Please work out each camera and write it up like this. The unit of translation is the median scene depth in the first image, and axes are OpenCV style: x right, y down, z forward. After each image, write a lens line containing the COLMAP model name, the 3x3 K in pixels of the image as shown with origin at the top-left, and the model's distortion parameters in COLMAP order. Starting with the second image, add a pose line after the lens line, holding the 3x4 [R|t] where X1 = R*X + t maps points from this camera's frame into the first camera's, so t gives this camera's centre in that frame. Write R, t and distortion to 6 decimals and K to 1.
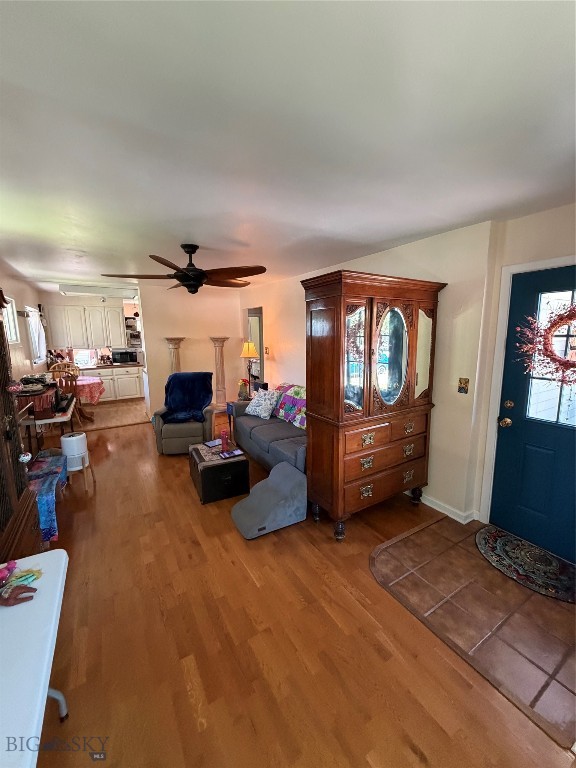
lens RADIAL K [[304.2, 0, 287.2], [0, 304.2, 381.9], [0, 0, 1]] dist [-0.005929, 0.000856]
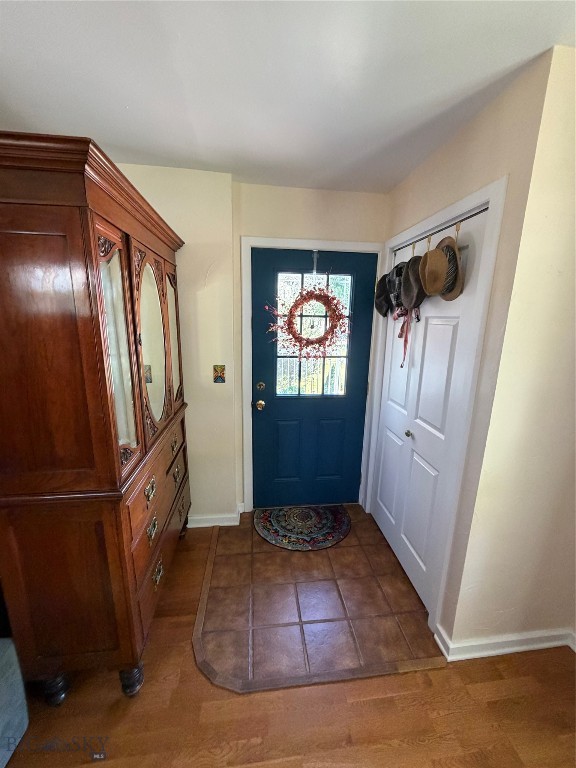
lens RADIAL K [[304.2, 0, 288.6], [0, 304.2, 383.3], [0, 0, 1]] dist [-0.005929, 0.000856]
pose [[0.411034, -0.174906, 0.894684, -0.104603], [0.124339, 0.983006, 0.135049, -0.057198], [-0.903101, 0.055735, 0.425797, 0.512465]]
